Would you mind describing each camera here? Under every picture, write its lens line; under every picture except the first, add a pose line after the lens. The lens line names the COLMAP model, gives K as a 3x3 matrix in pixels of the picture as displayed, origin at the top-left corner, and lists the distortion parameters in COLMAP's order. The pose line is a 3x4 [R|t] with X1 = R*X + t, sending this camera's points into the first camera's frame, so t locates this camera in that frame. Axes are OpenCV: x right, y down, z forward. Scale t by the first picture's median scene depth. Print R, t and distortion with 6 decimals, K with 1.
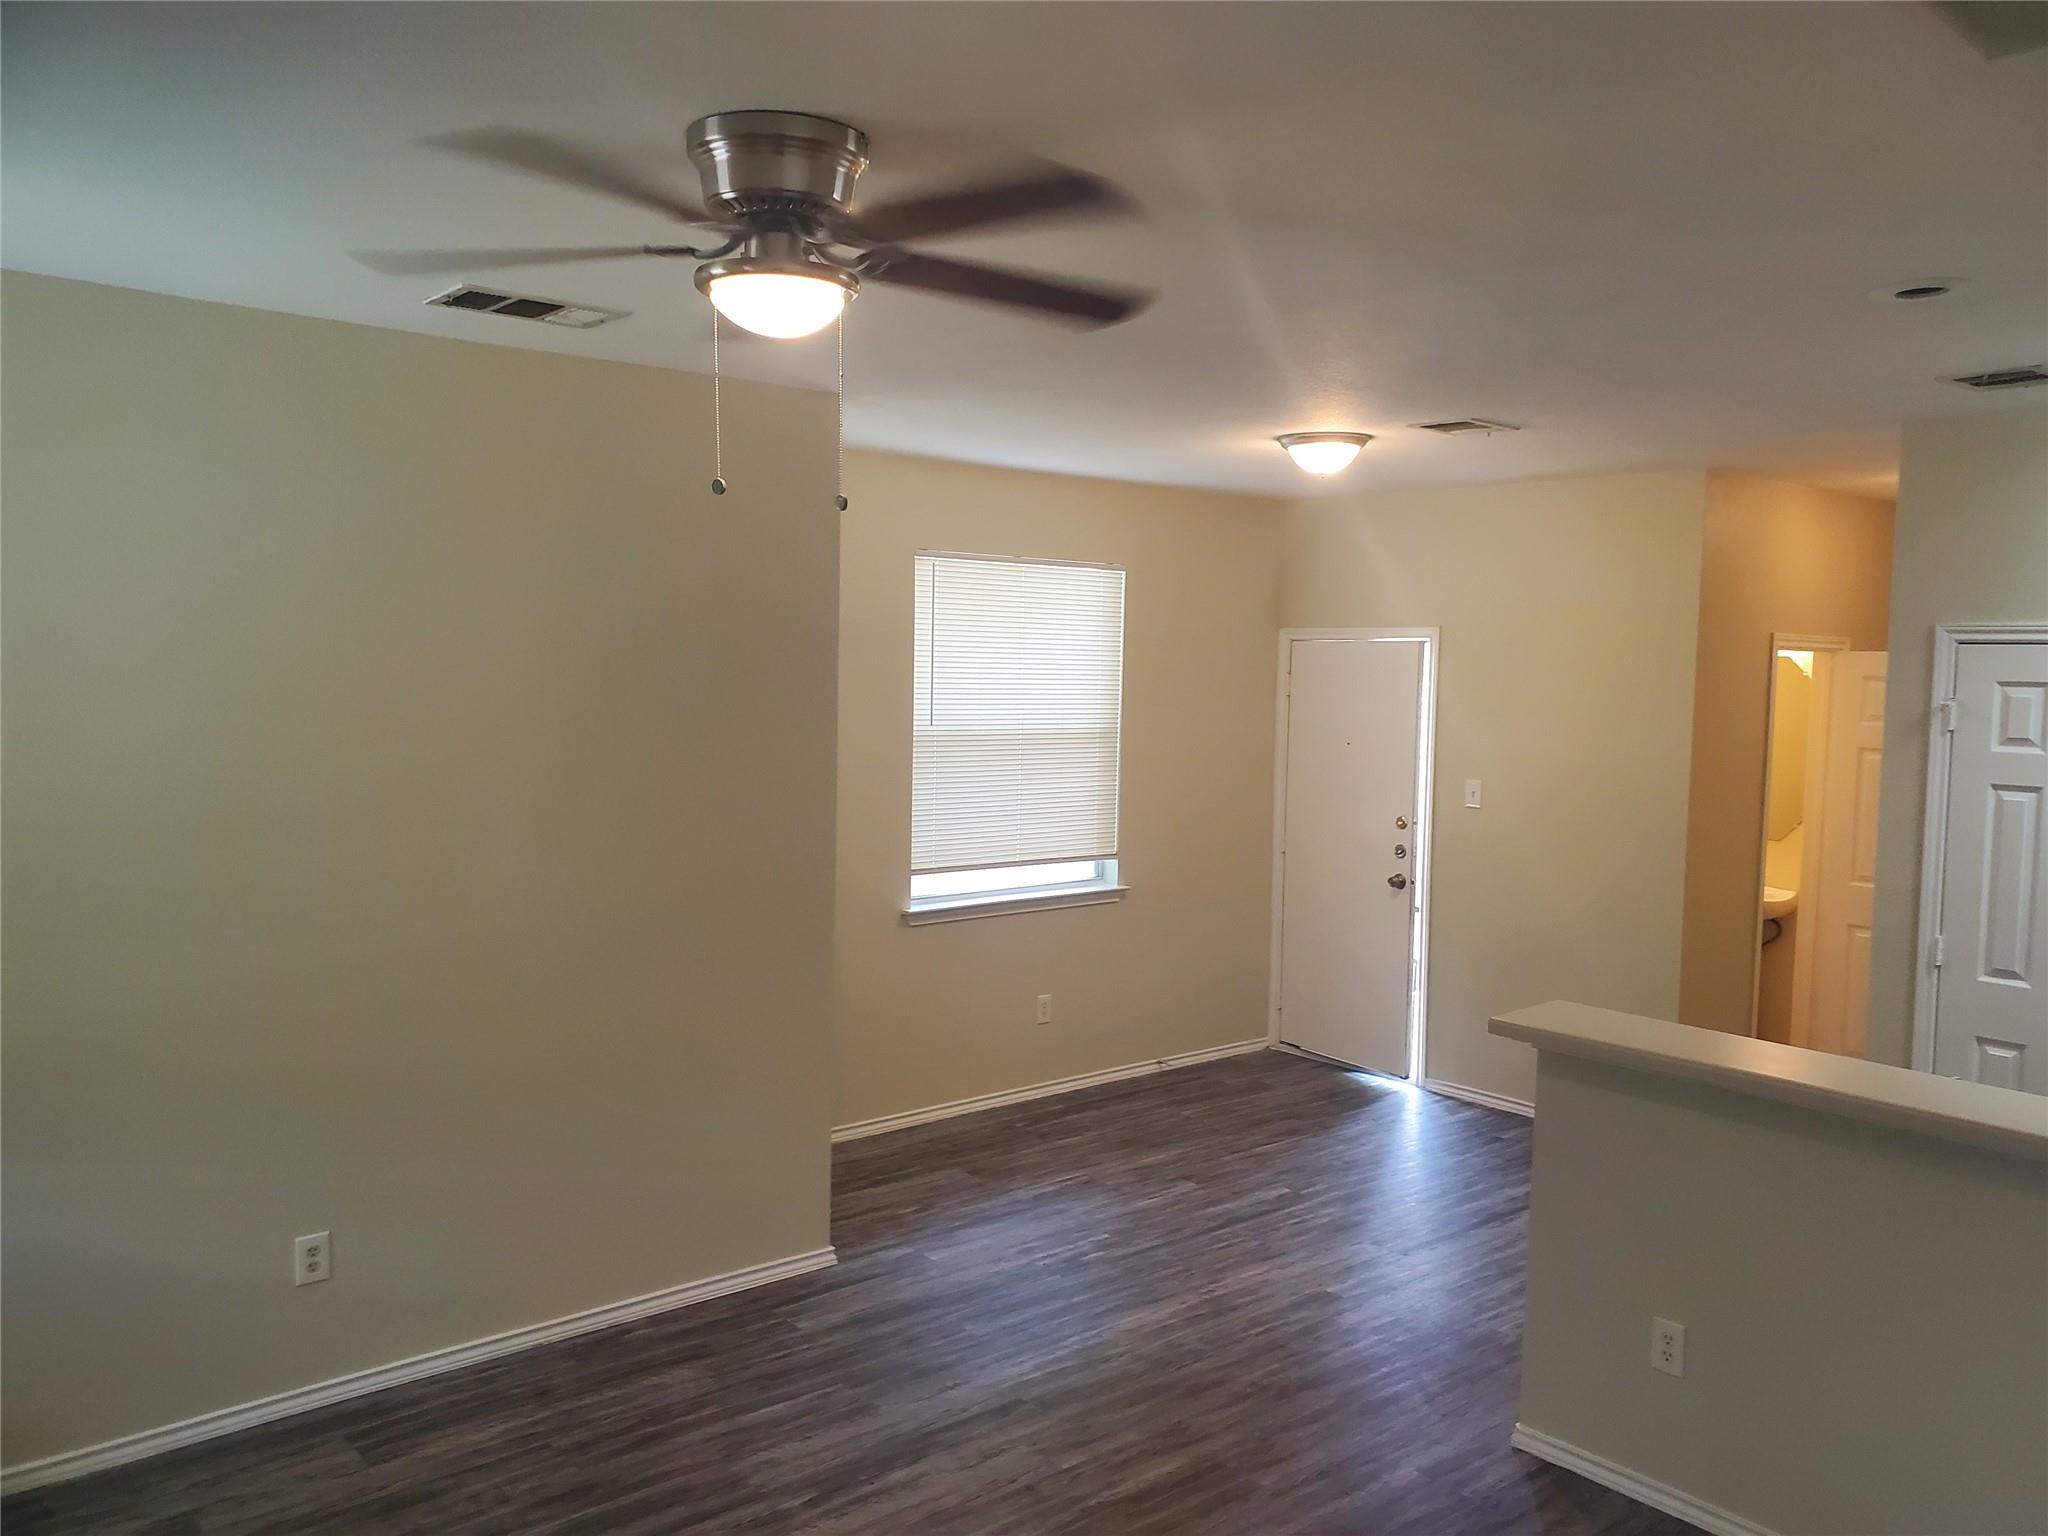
lens RADIAL K [[1501.8, 0, 1024.0], [0, 1501.8, 768.0], [0, 0, 1]] dist [0.074628, 0.000790]
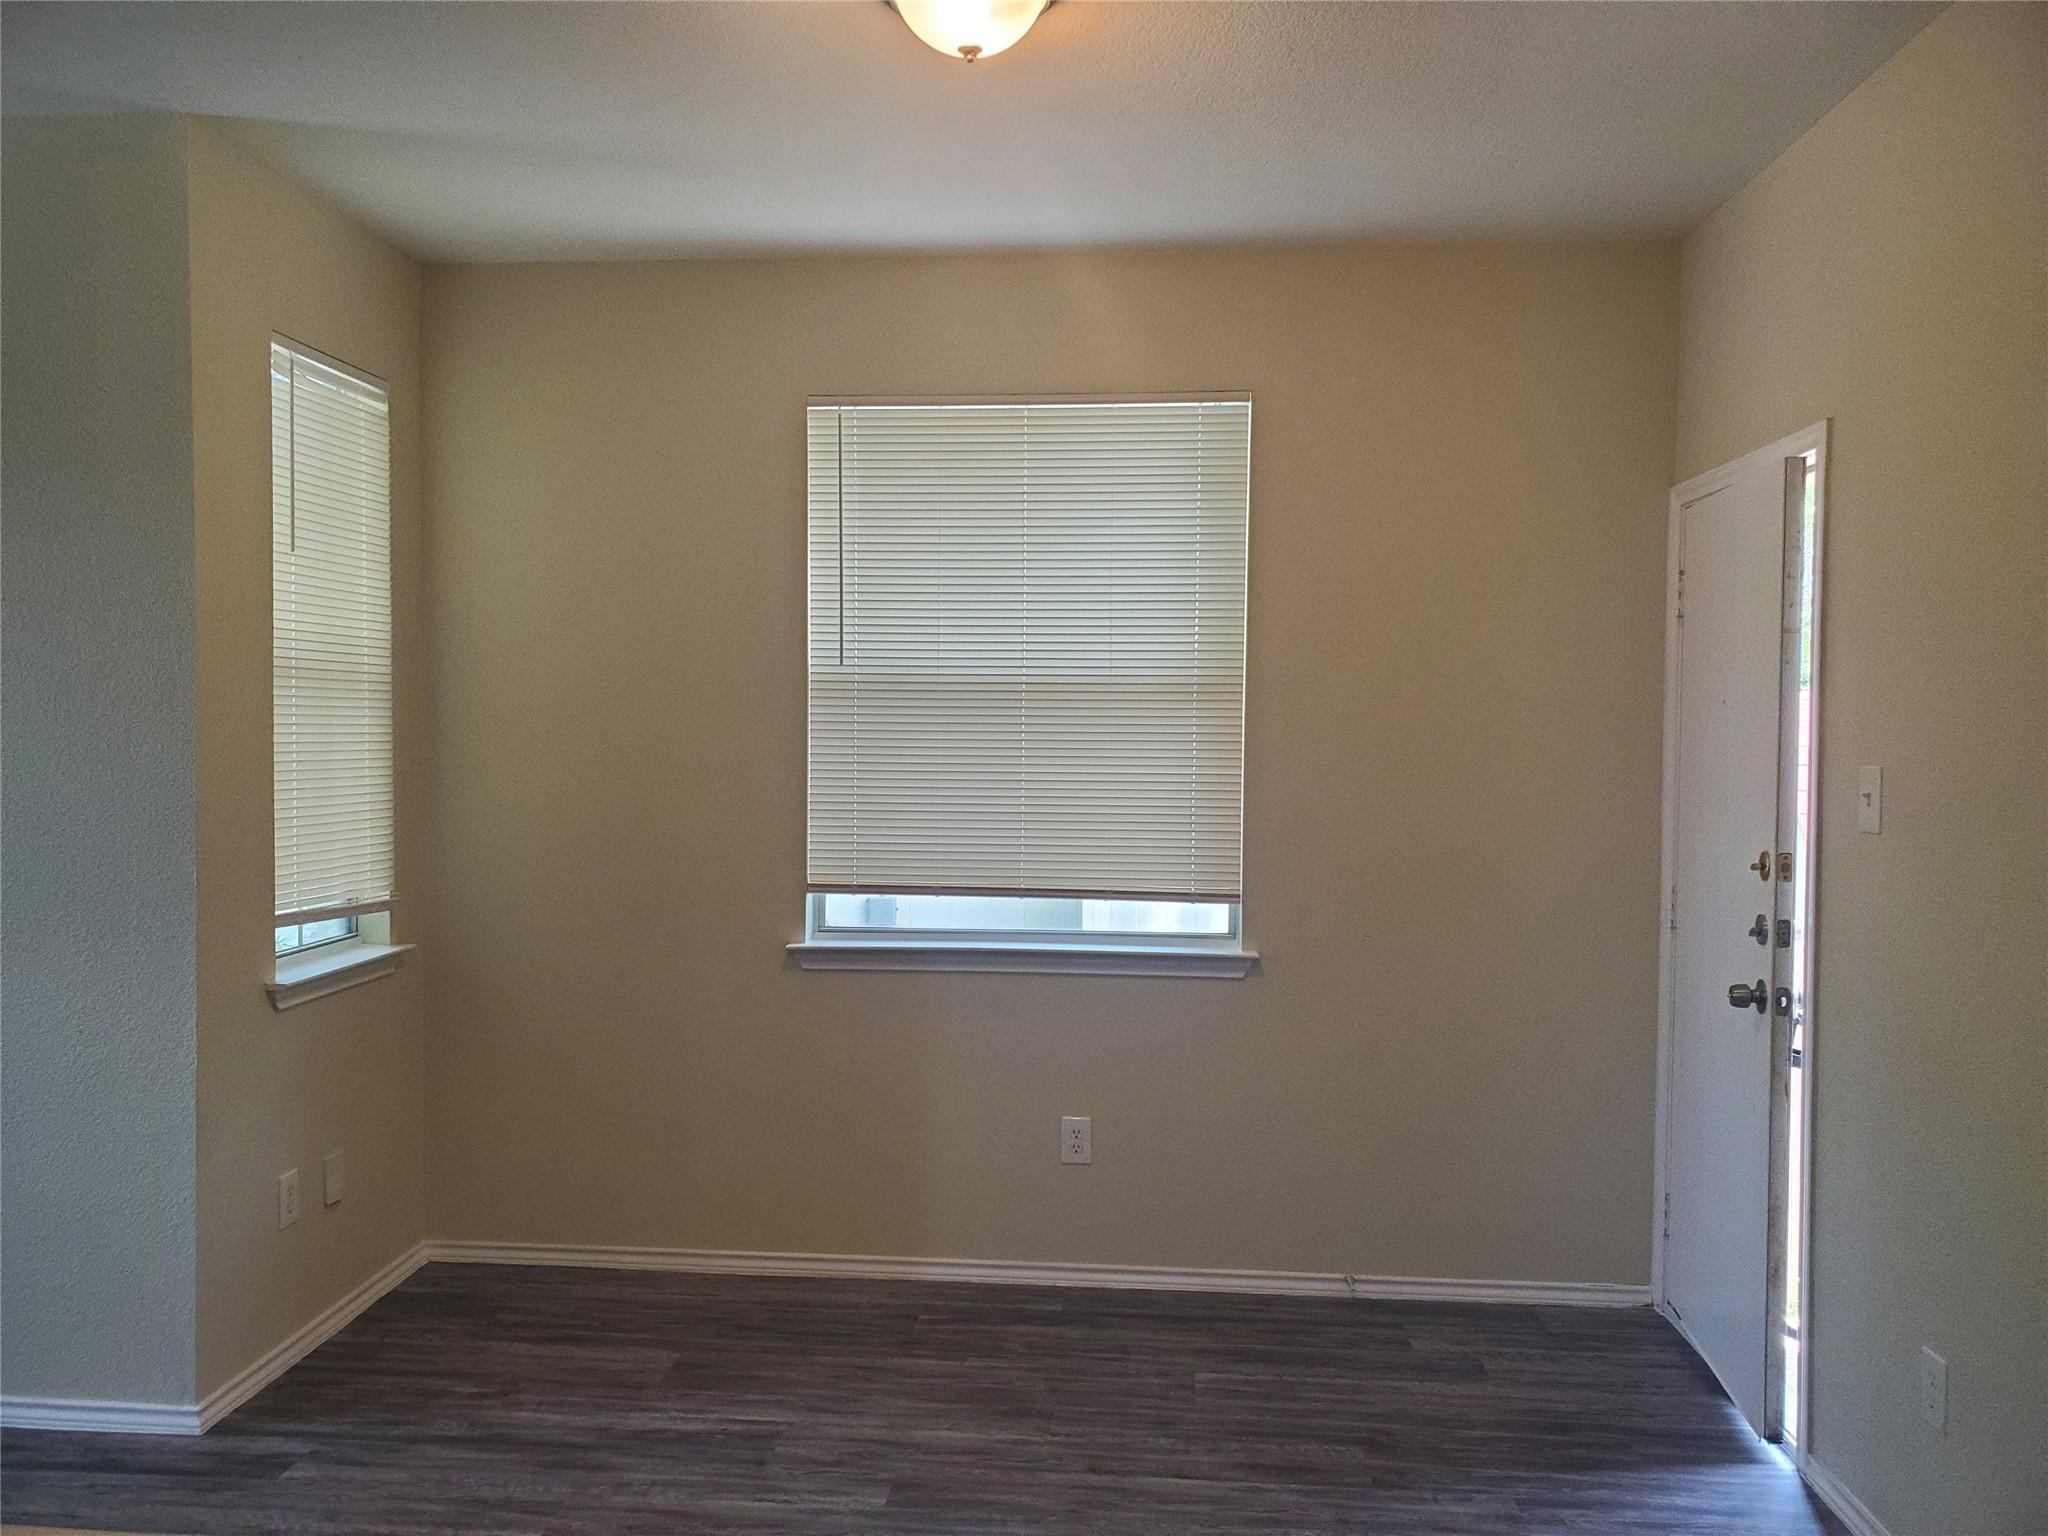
lens RADIAL K [[1575.9, 0, 1024.0], [0, 1575.9, 768.0], [0, 0, 1]] dist [0.015534, 0.002946]
pose [[0.717845, 0.008666, -0.696149, 0.457766], [-0.040071, 0.998779, -0.028886, 0.031815], [0.695049, 0.048631, 0.717316, 0.549894]]
